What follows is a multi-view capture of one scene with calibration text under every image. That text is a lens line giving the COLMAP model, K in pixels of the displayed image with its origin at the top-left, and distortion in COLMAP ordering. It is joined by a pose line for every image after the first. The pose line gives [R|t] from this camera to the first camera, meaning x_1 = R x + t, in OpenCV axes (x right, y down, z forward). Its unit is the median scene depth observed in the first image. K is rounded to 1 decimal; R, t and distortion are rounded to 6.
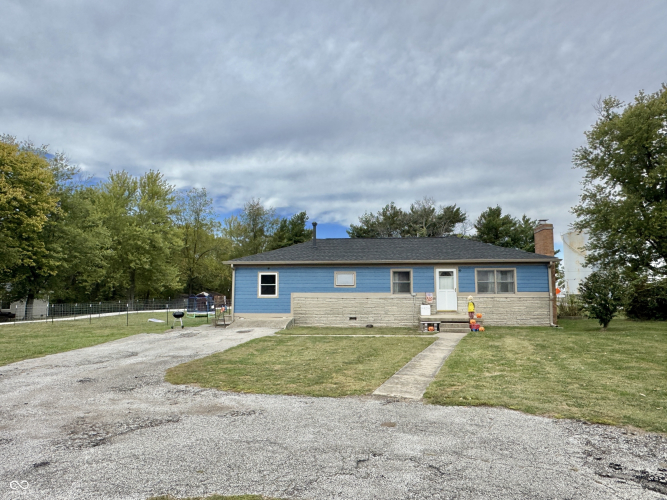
lens RADIAL K [[454.3, 0, 332.3], [0, 454.3, 249.8], [0, 0, 1]] dist [-0.007883, 0.001660]
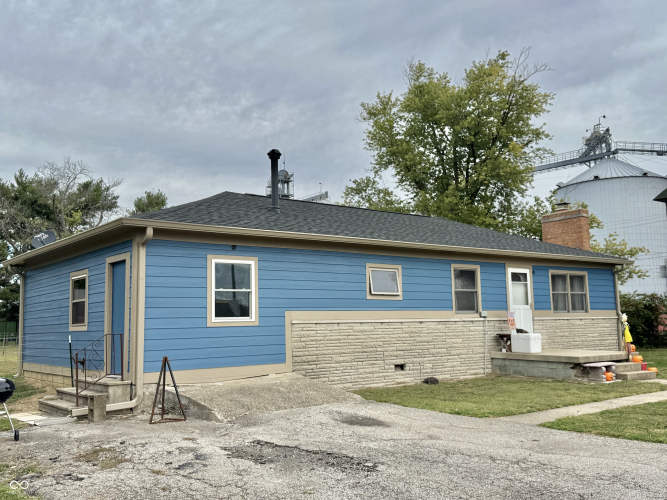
lens RADIAL K [[654.8, 0, 333.6], [0, 654.8, 248.8], [0, 0, 1]] dist [0.060560, 0.000000]
pose [[0.726452, 0.064937, 0.684143, -0.467330], [-0.050839, 0.997876, -0.040733, 0.061525], [-0.685335, -0.005191, 0.728210, 0.558651]]
